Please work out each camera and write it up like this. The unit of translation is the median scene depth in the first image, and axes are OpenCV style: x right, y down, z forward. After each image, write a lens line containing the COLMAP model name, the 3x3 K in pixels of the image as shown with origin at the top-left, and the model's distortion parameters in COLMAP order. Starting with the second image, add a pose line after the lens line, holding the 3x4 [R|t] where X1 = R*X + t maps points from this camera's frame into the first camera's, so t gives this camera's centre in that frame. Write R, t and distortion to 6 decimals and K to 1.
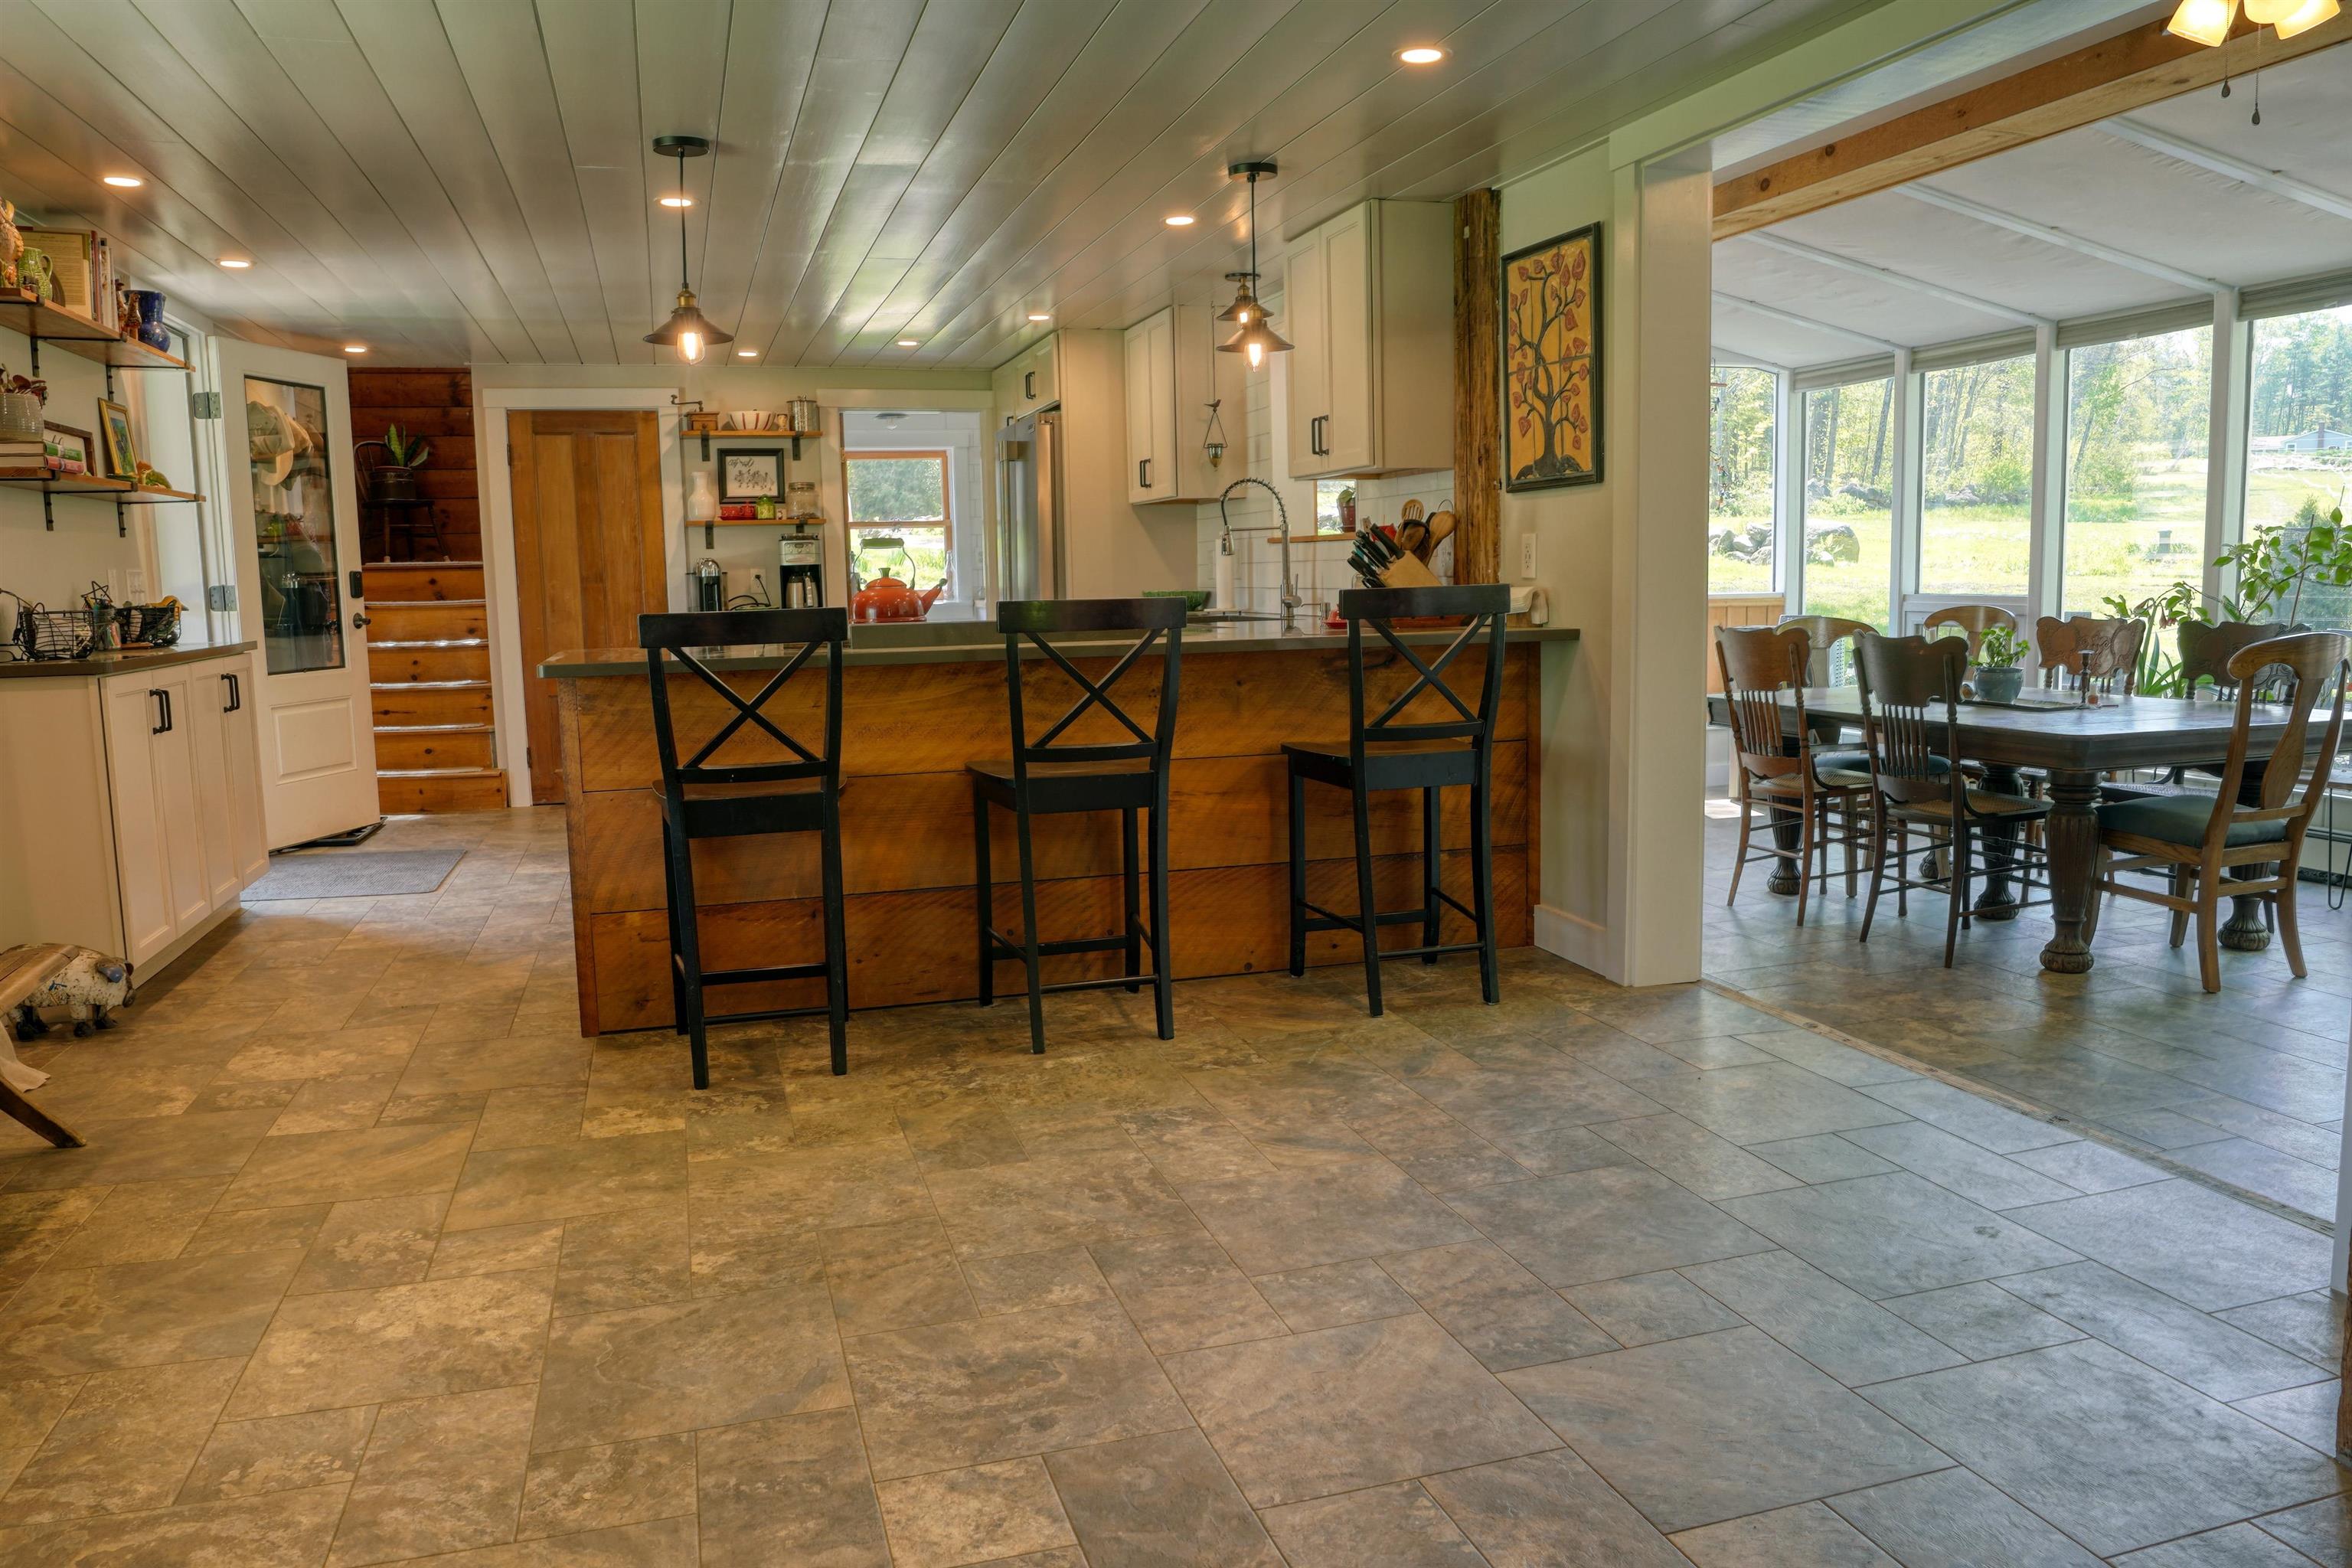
lens RADIAL K [[1671.5, 0, 1177.9], [0, 1671.5, 792.0], [0, 0, 1]] dist [-0.077626, 0.035429]
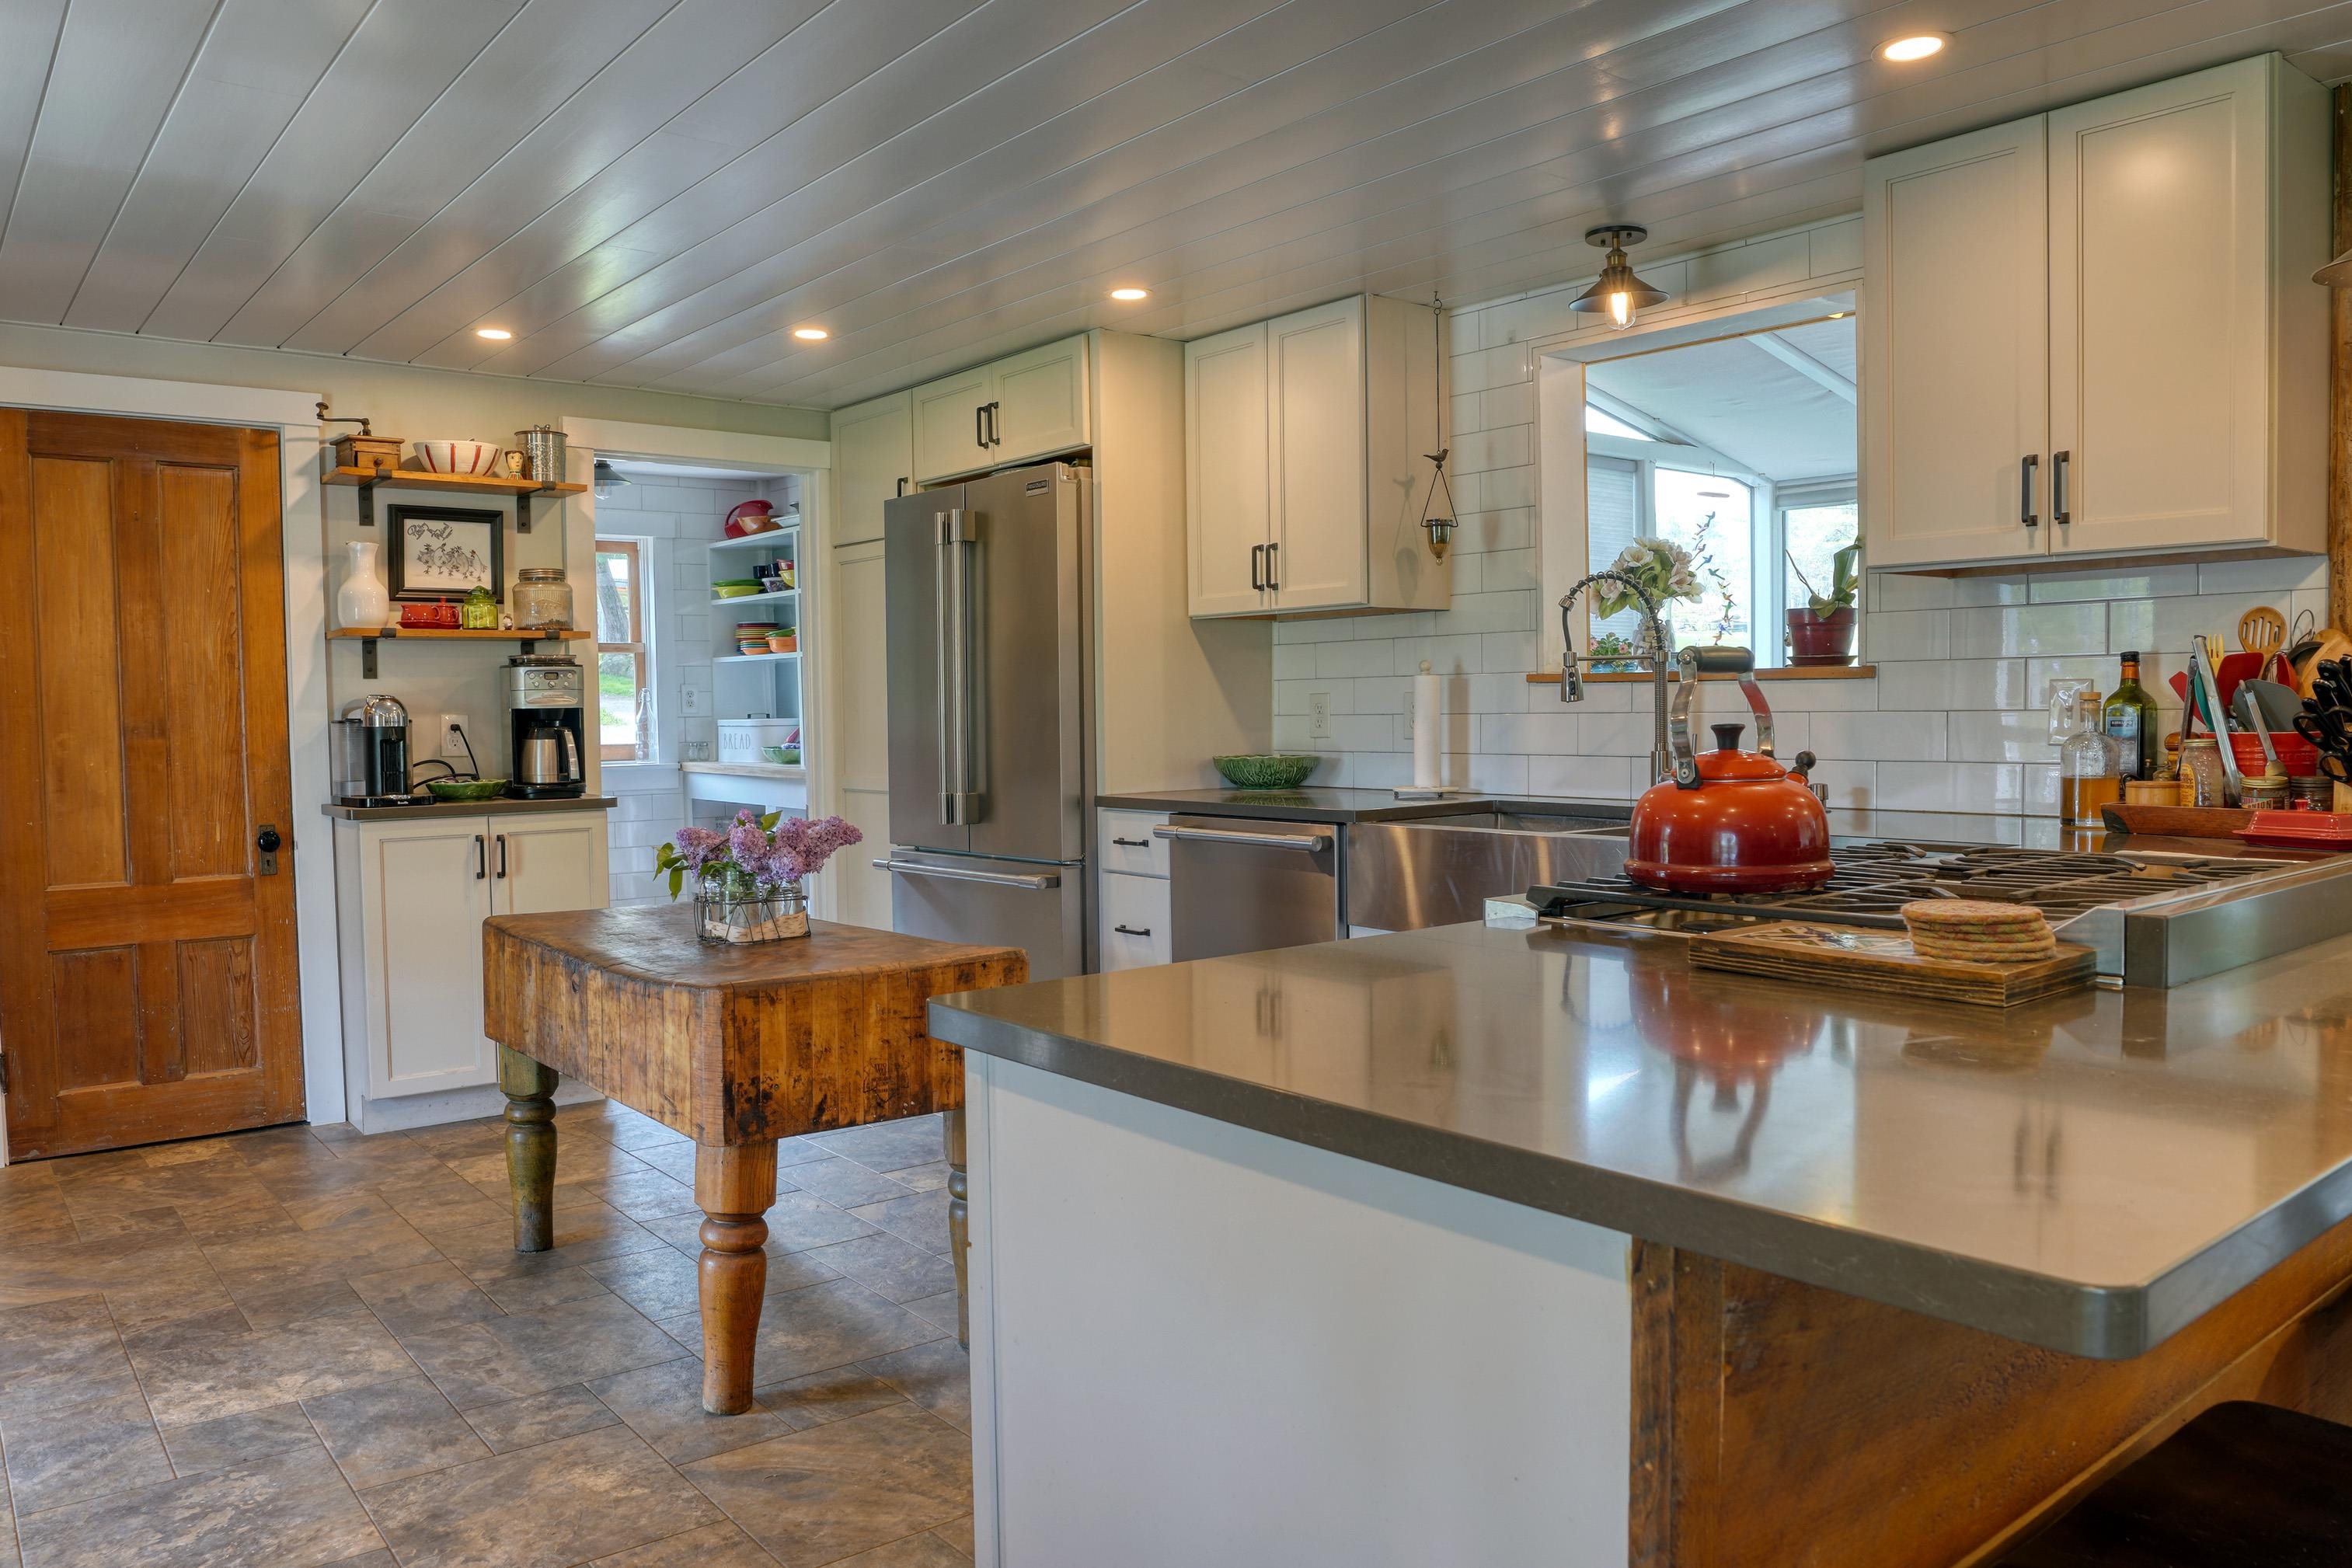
lens RADIAL K [[1671.5, 0, 1177.9], [0, 1671.5, 792.0], [0, 0, 1]] dist [-0.077626, 0.035429]
pose [[0.930735, -0.008844, 0.365587, -0.235499], [0.040195, 0.996124, -0.078235, -0.053918], [-0.363478, 0.087511, 0.927483, 0.389741]]
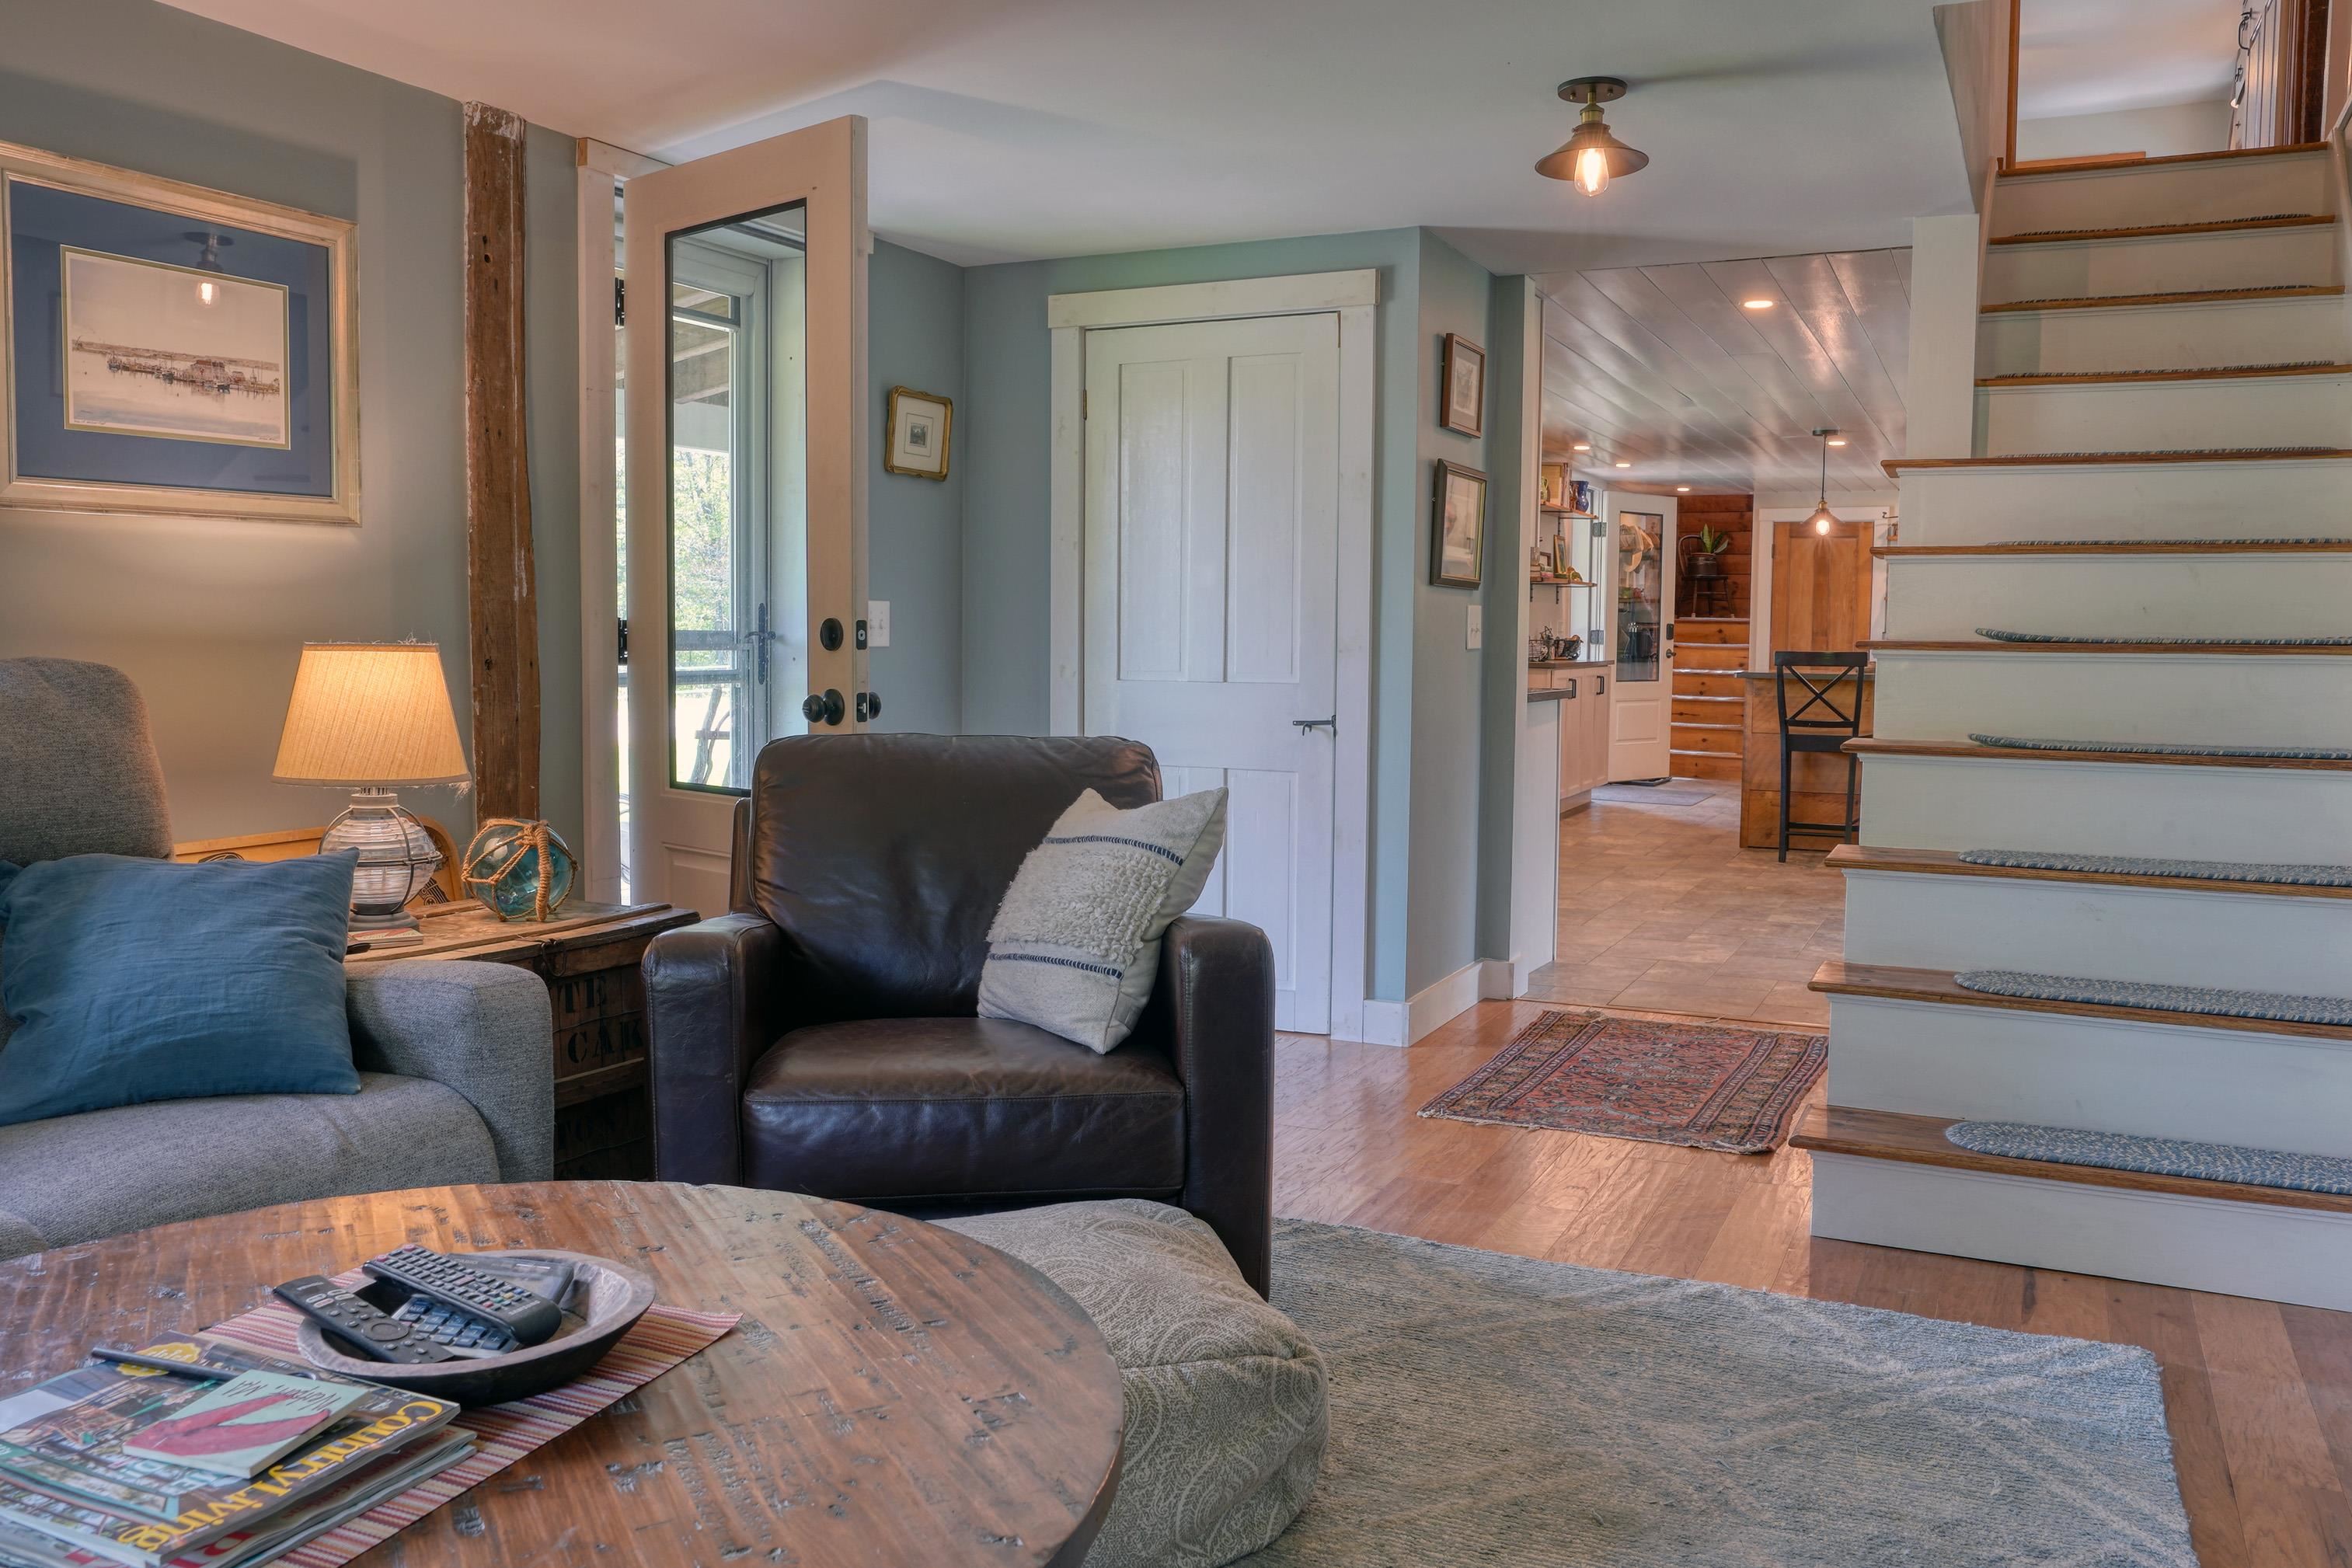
lens RADIAL K [[1819.5, 0, 1176.0], [0, 1819.5, 784.0], [0, 0, 1]] dist [-0.068551, 0.043777]
pose [[0.741351, 0.083742, -0.665873, 0.313909], [-0.111758, 0.993735, 0.000548, 0.070875], [0.661747, 0.074010, 0.746065, -0.595766]]
